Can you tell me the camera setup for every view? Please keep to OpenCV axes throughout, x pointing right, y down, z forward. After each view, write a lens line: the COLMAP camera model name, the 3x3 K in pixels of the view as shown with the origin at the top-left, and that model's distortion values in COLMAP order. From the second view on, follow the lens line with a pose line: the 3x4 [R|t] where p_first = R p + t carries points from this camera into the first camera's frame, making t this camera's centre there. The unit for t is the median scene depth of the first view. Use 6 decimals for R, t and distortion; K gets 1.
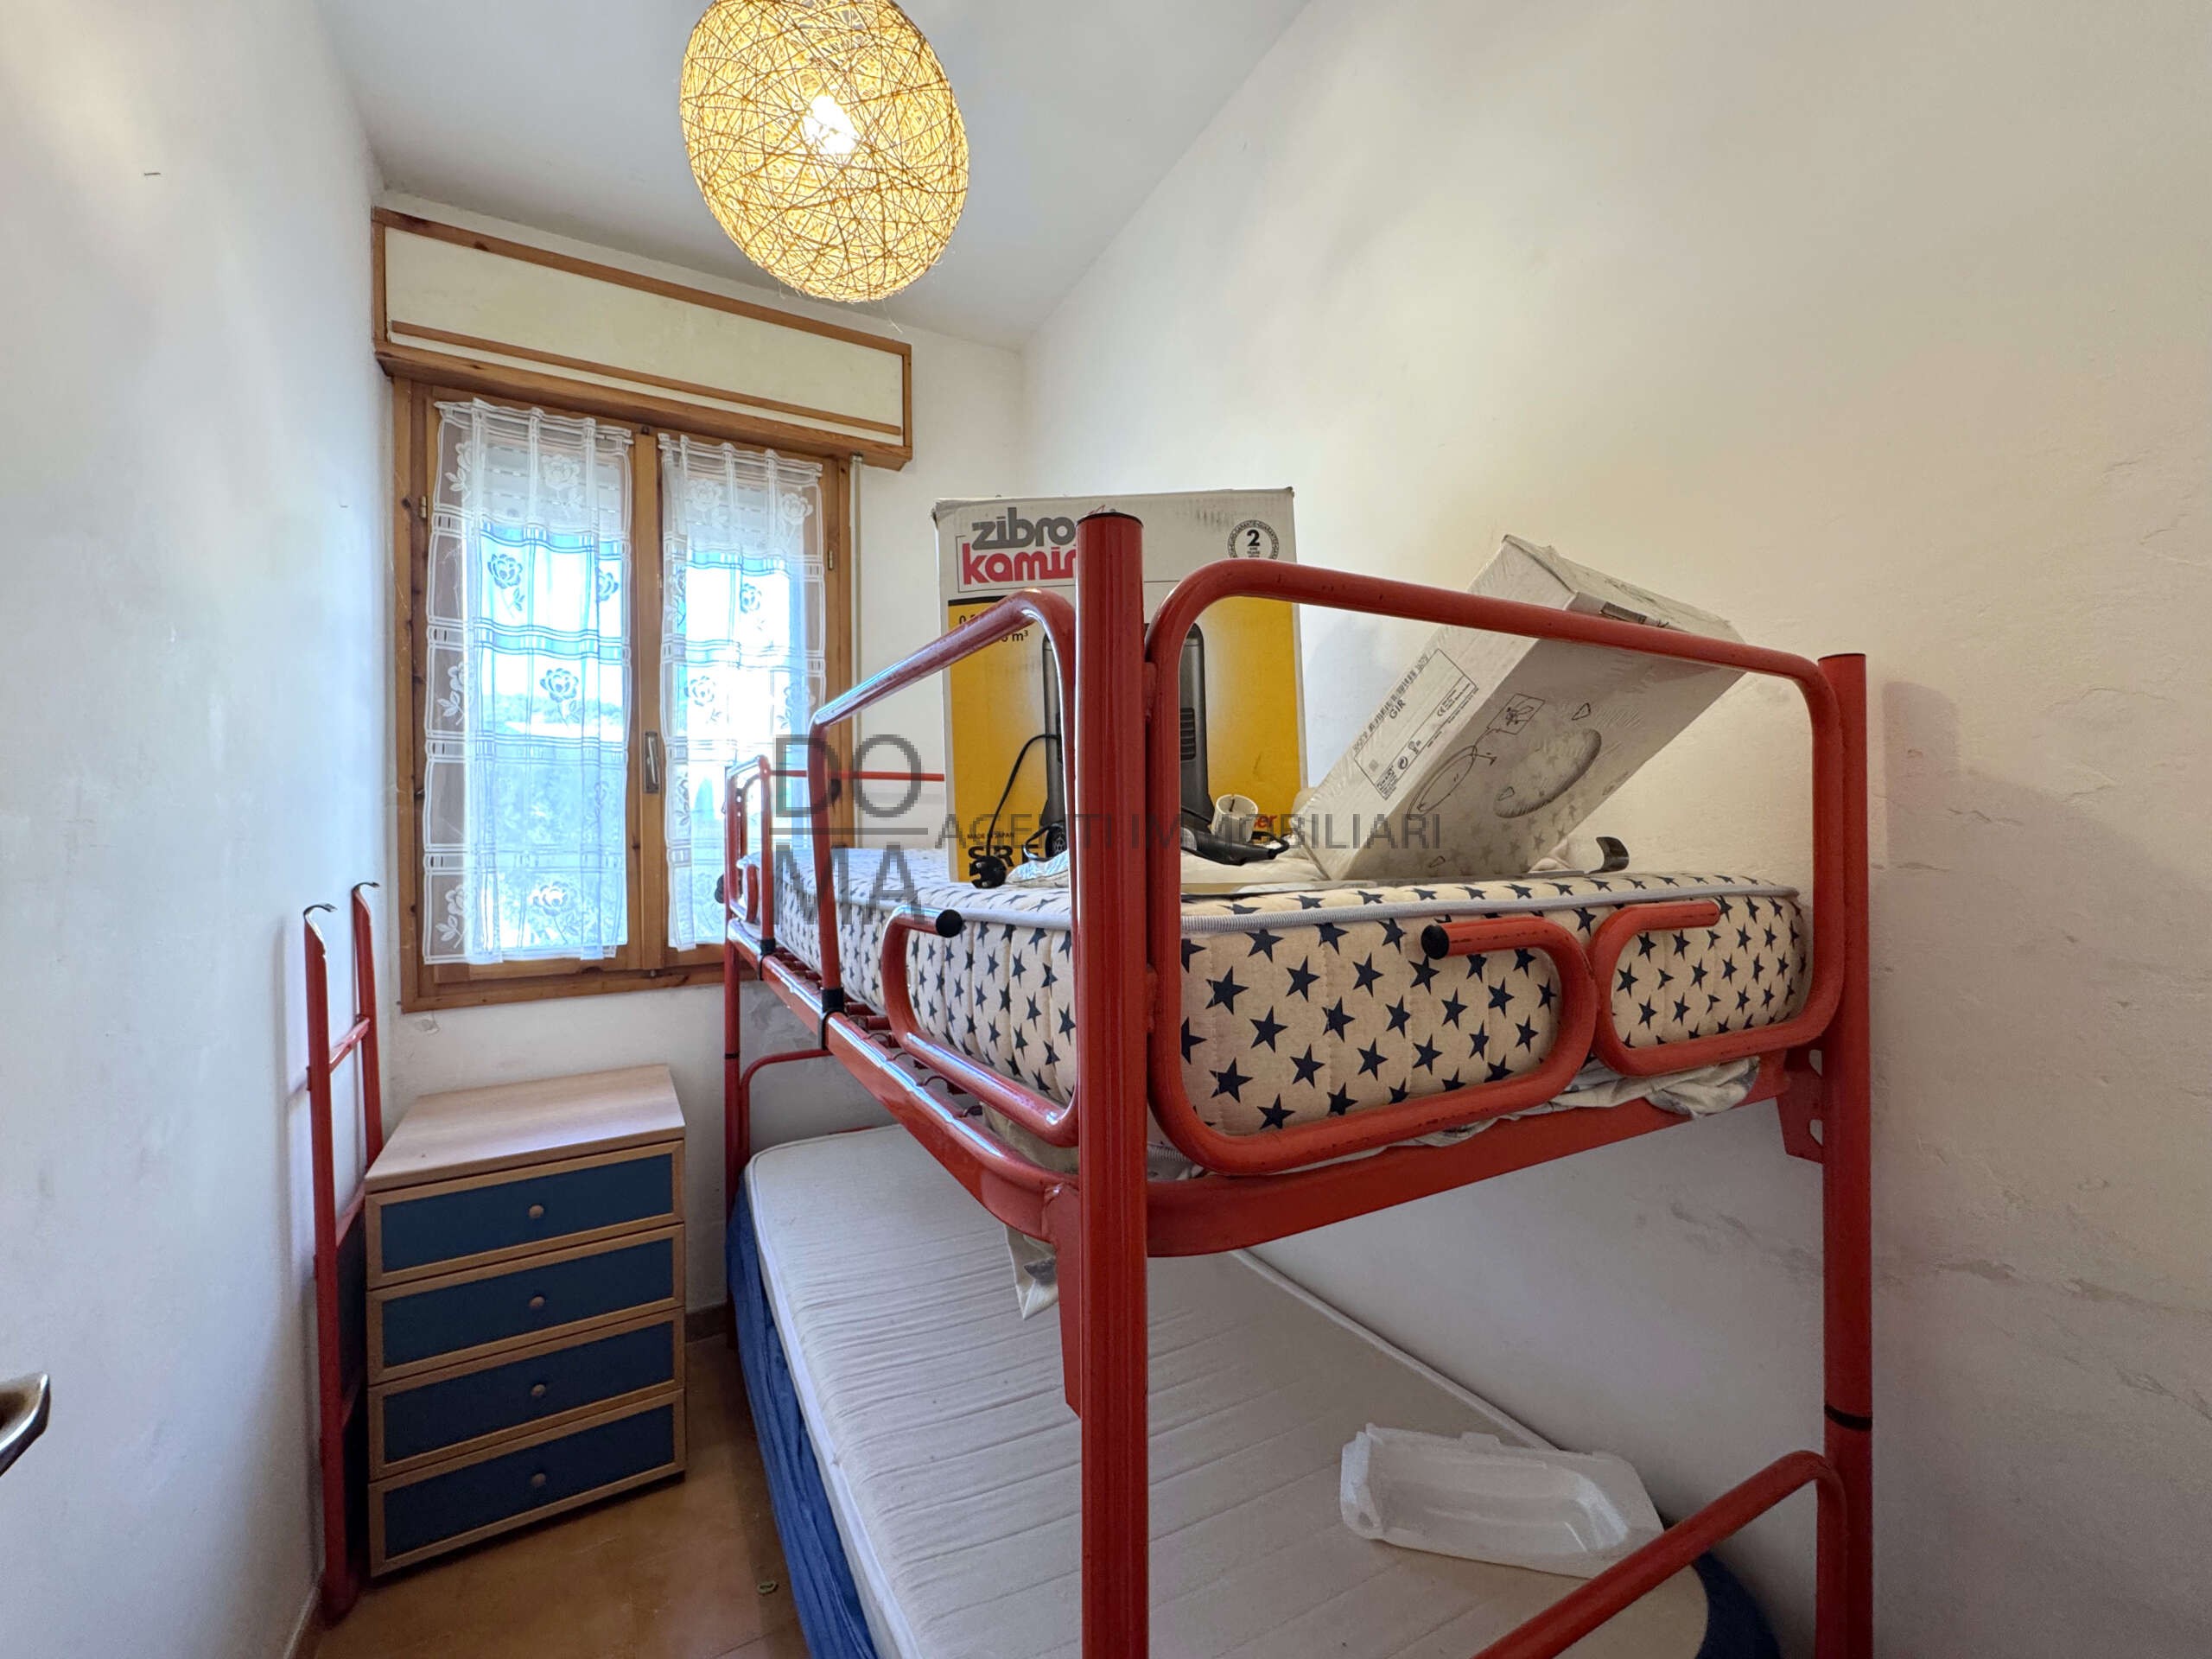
lens RADIAL K [[875.5, 0, 1104.6], [0, 875.5, 826.7], [0, 0, 1]] dist [-0.002200, 0.000177]
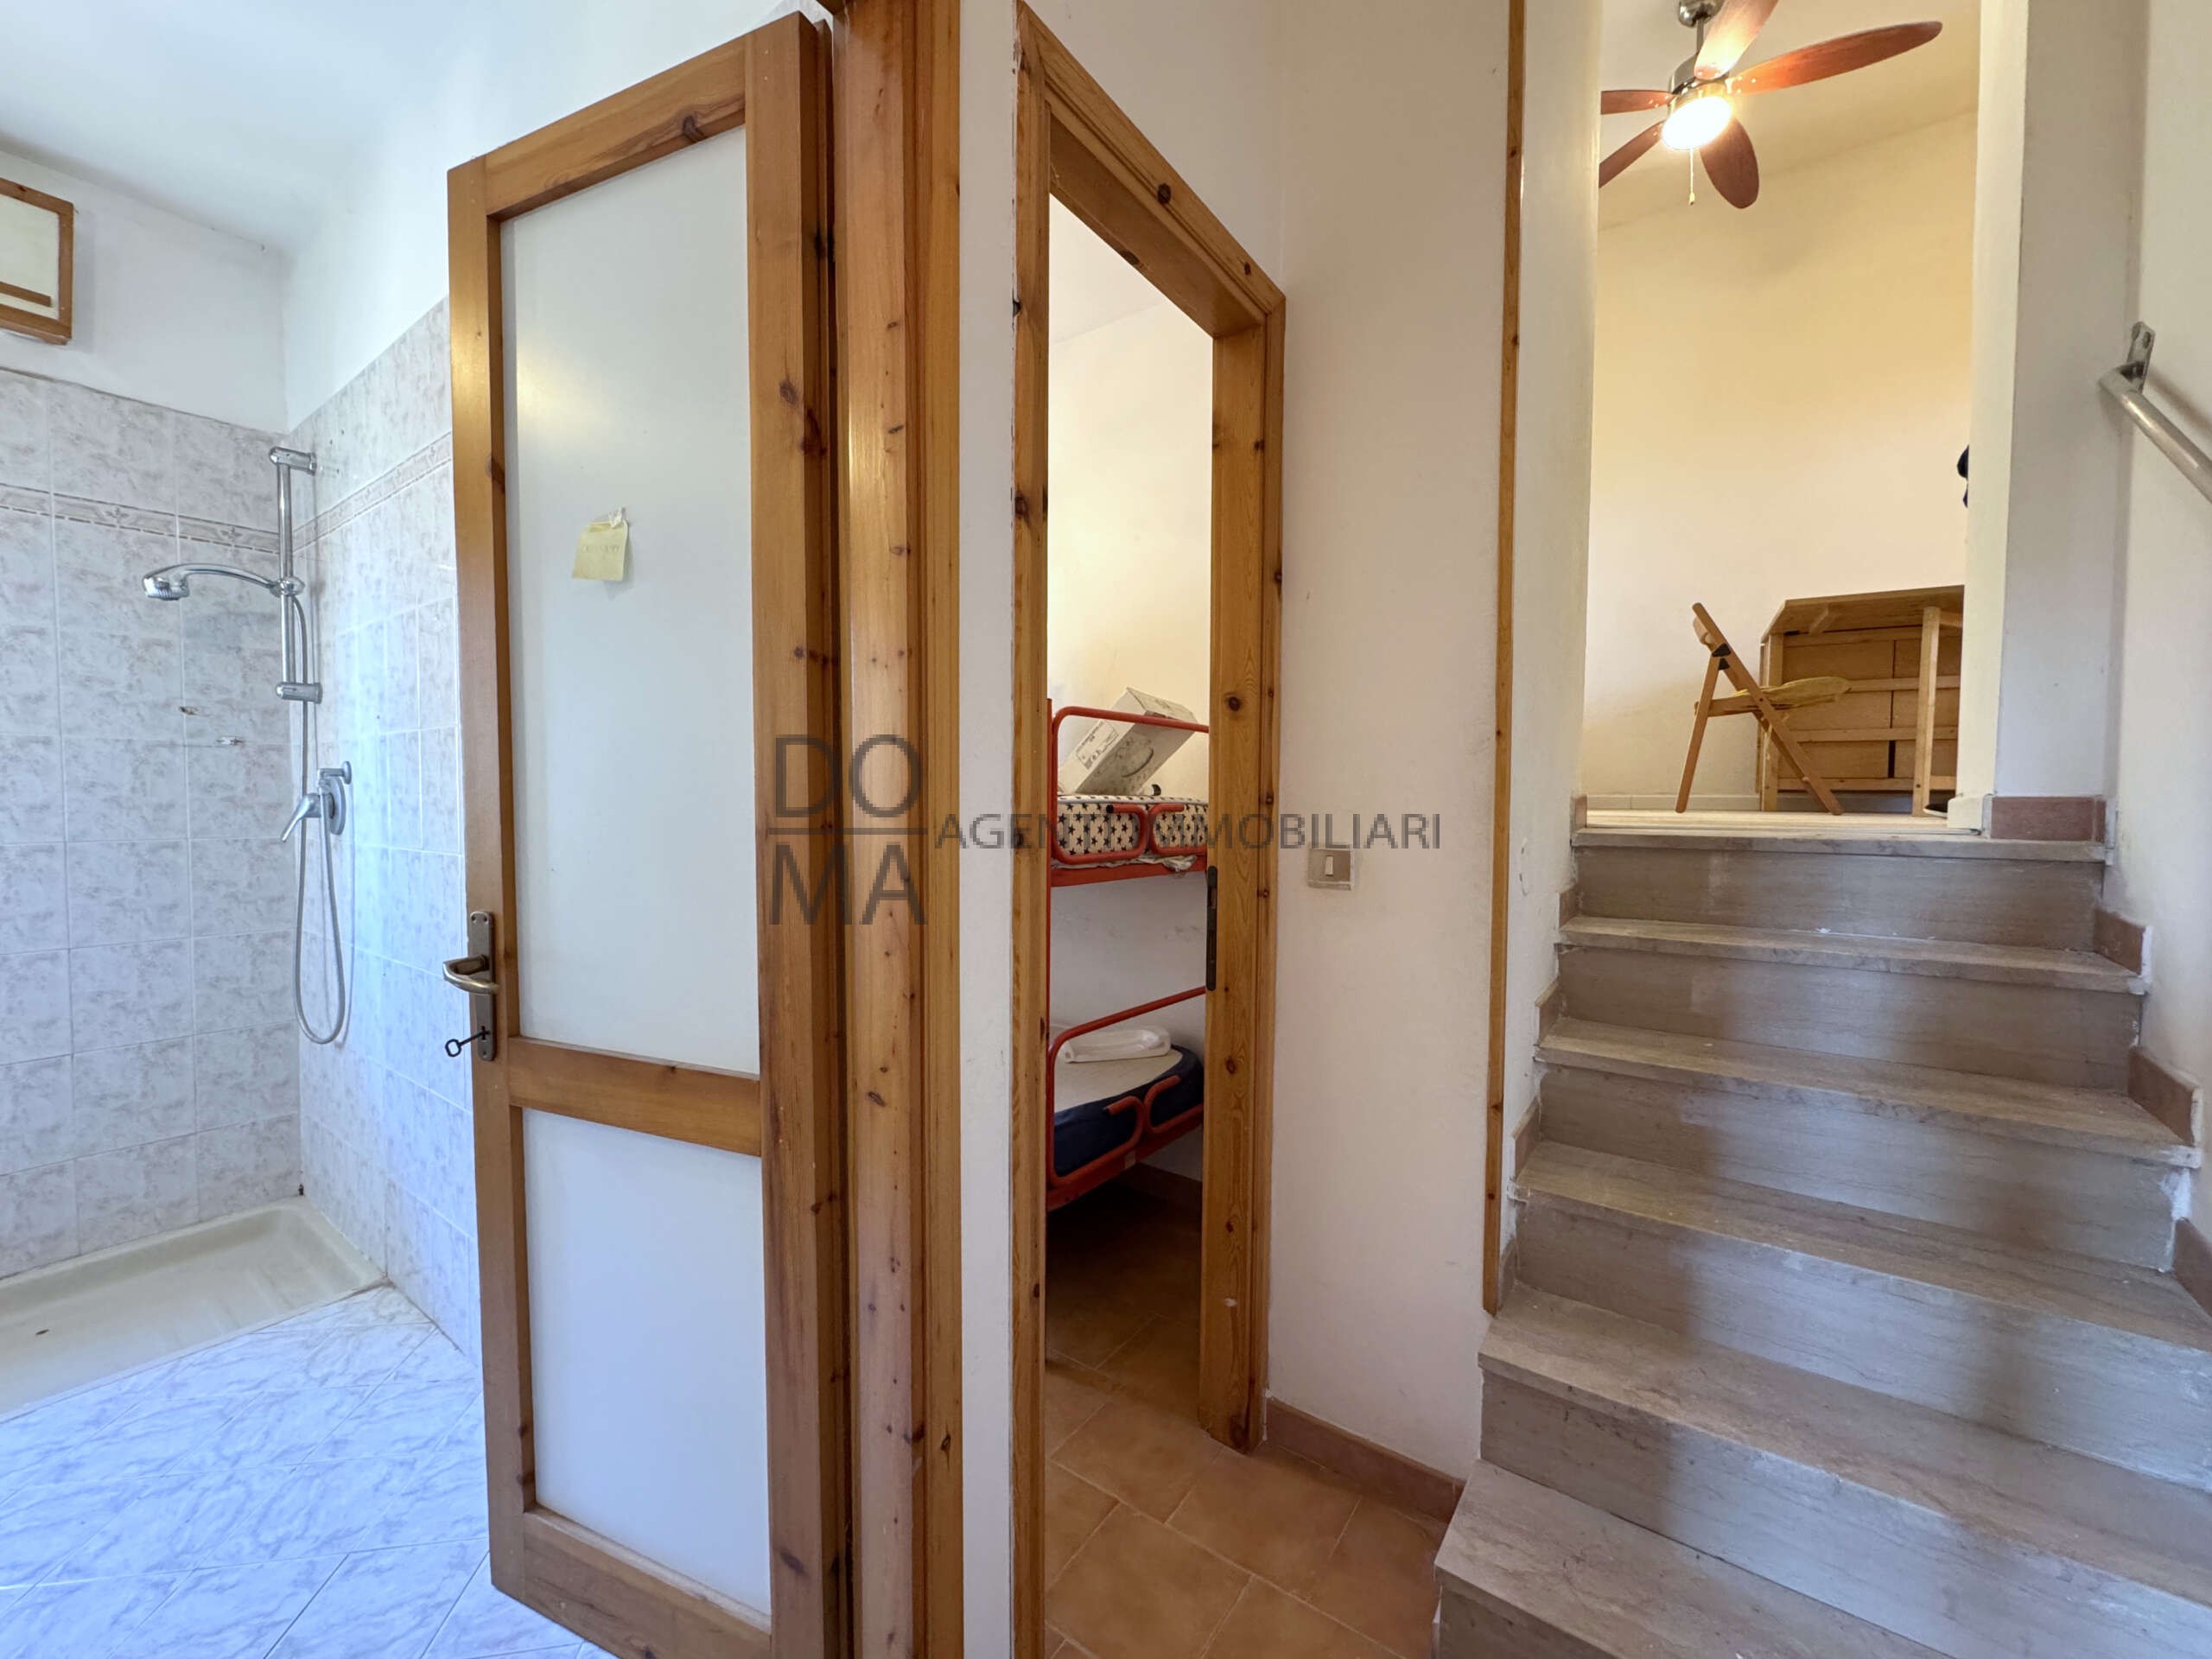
lens RADIAL K [[875.5, 0, 1104.6], [0, 875.5, 826.7], [0, 0, 1]] dist [-0.002200, 0.000177]
pose [[0.904378, -0.000915, 0.426731, -1.035722], [-0.014294, 0.999372, 0.032436, 0.076117], [-0.426493, -0.035434, 0.903797, -1.975981]]
